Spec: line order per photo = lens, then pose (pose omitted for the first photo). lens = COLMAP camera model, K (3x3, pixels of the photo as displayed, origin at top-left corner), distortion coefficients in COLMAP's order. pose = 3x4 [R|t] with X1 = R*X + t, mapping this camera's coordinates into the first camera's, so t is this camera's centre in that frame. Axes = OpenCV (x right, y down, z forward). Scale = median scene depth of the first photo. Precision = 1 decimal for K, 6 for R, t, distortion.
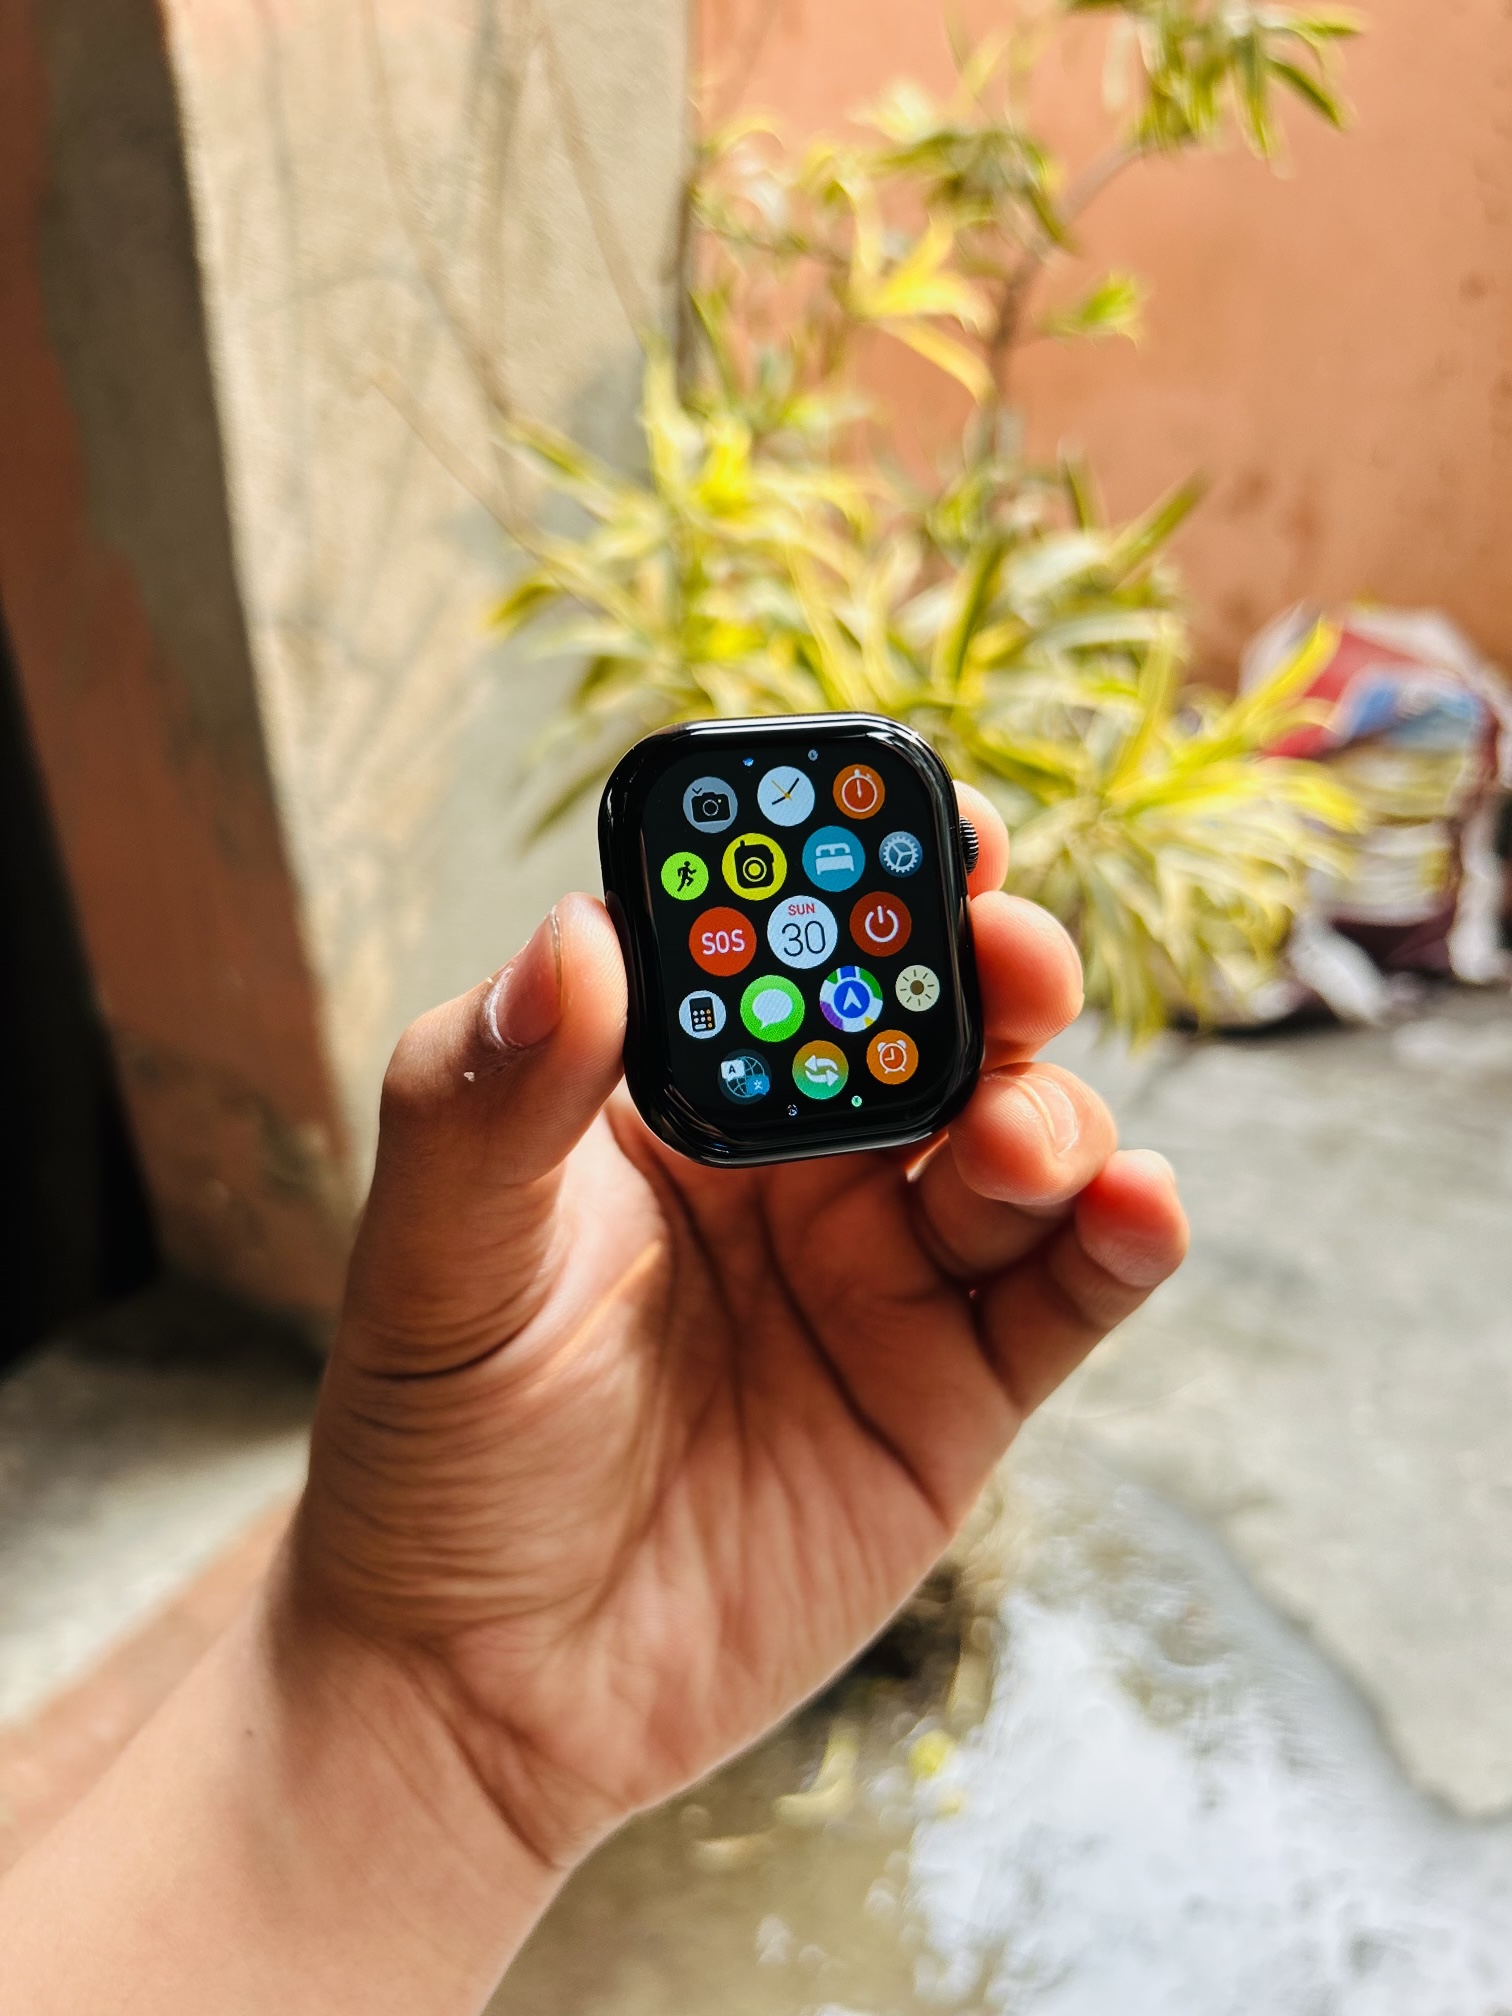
lens RADIAL K [[1551.5, 0, 749.3], [0, 1551.5, 1011.5], [0, 0, 1]] dist [-0.008132, -0.022342]
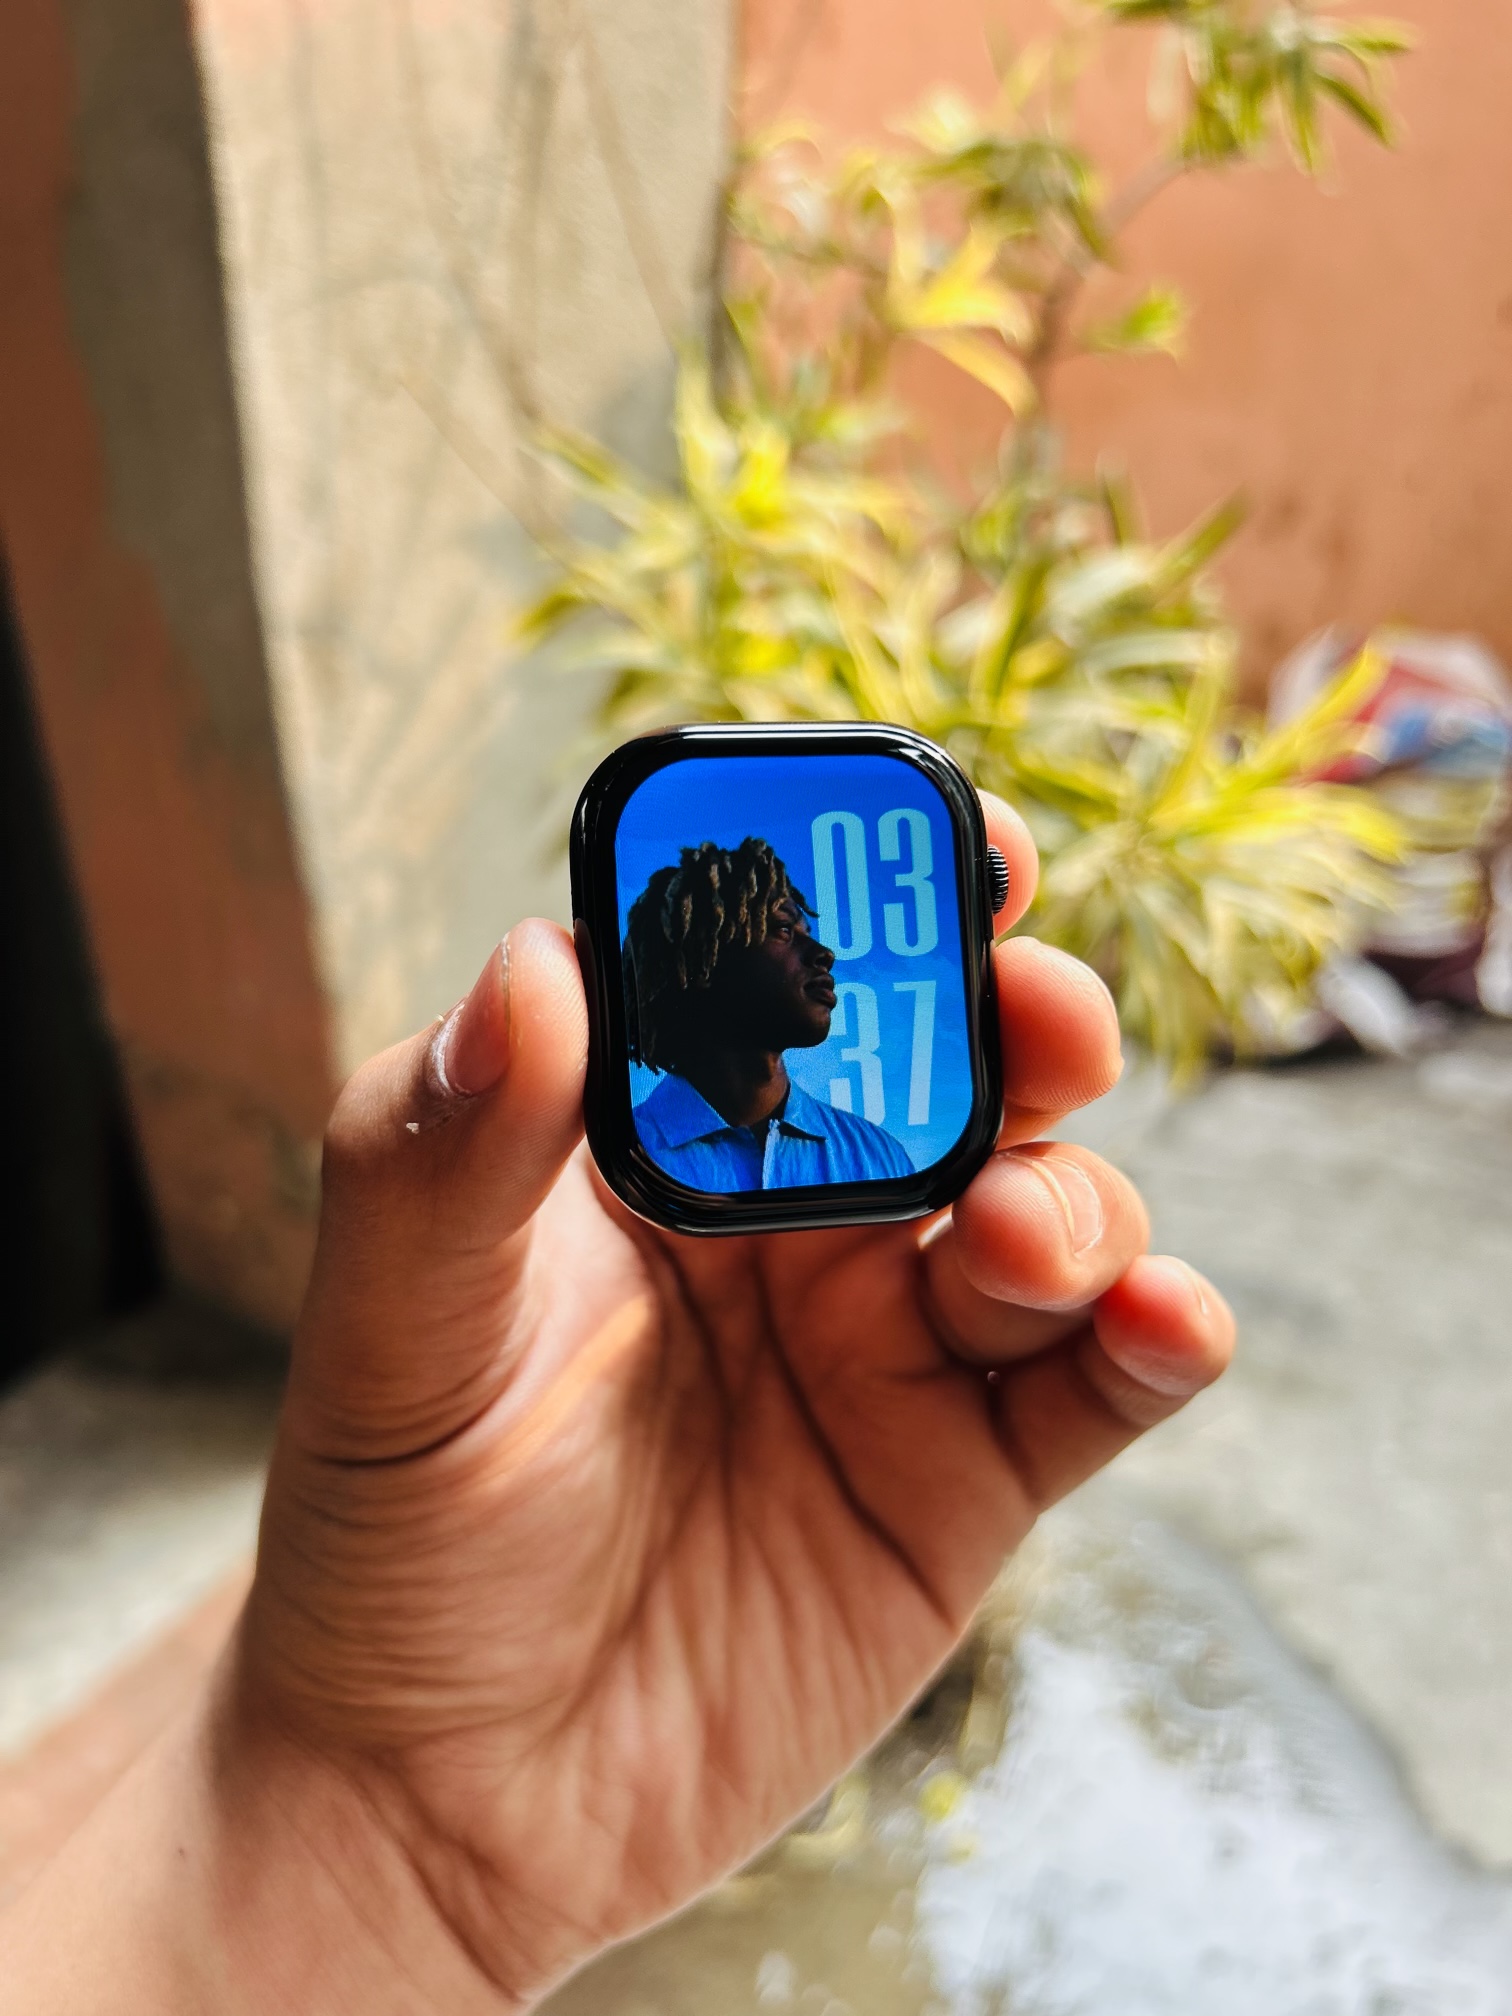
lens RADIAL K [[1551.5, 0, 754.0], [0, 1551.5, 1018.9], [0, 0, 1]] dist [-0.008132, -0.022342]
pose [[0.999824, 0.017361, -0.007102, -0.004305], [-0.017402, 0.999832, -0.005822, -0.003854], [0.007000, 0.005944, 0.999958, 0.020840]]
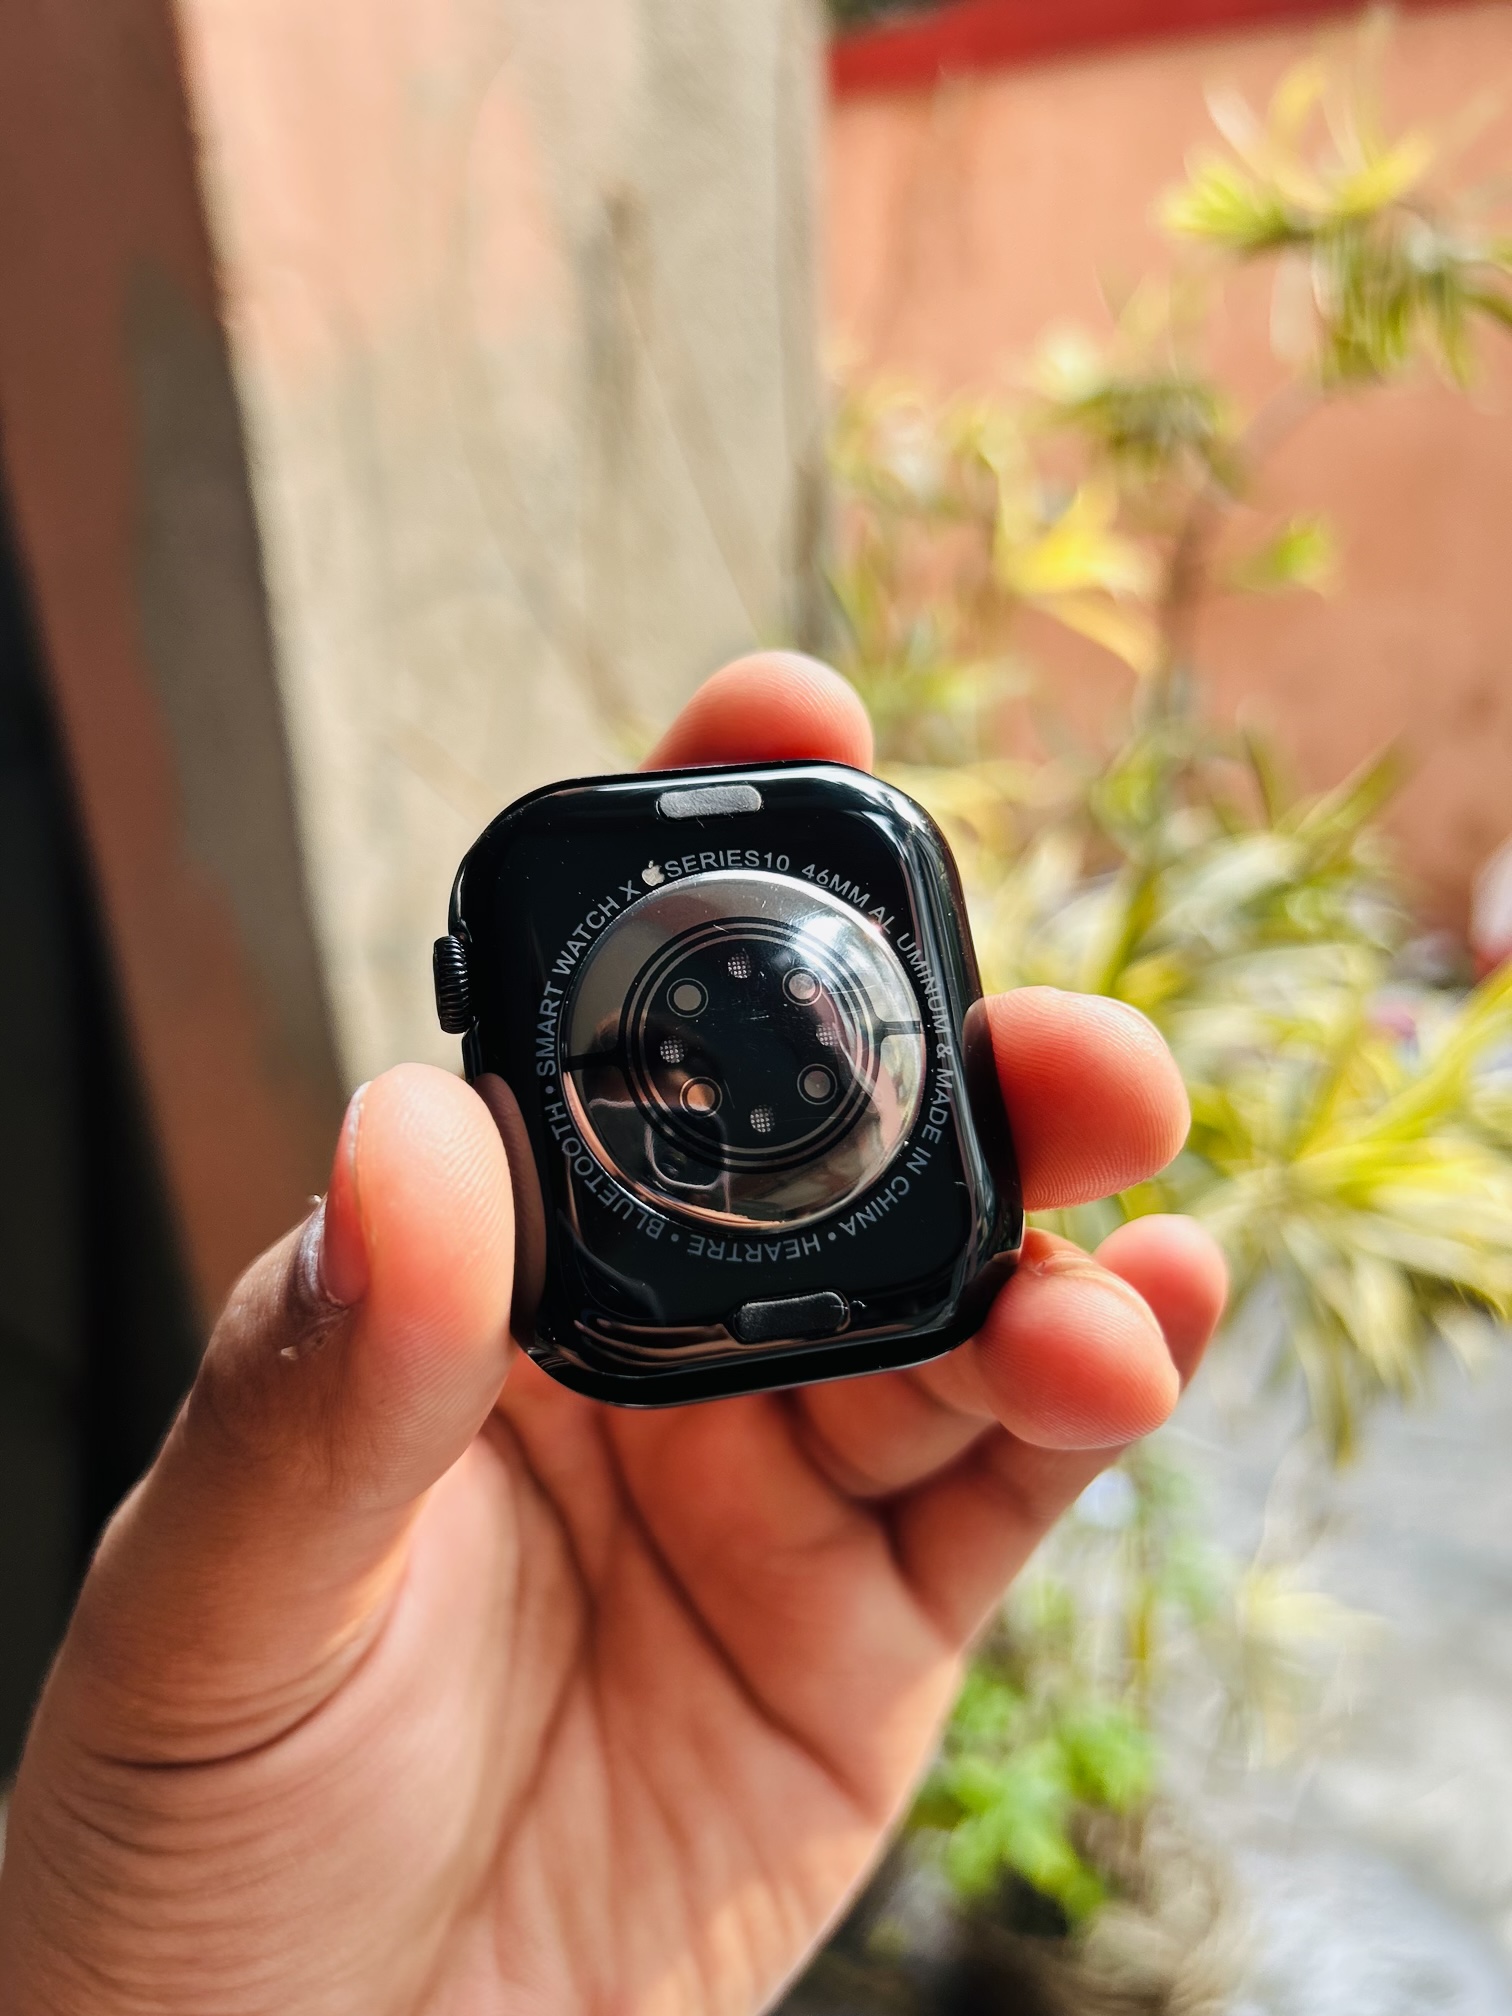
lens RADIAL K [[1551.5, 0, 773.6], [0, 1551.5, 1002.3], [0, 0, 1]] dist [-0.008132, -0.022342]
pose [[0.991879, -0.011189, -0.126694, 0.040096], [-0.004950, 0.991972, -0.126361, -0.077479], [0.127091, 0.125962, 0.983860, 0.094359]]
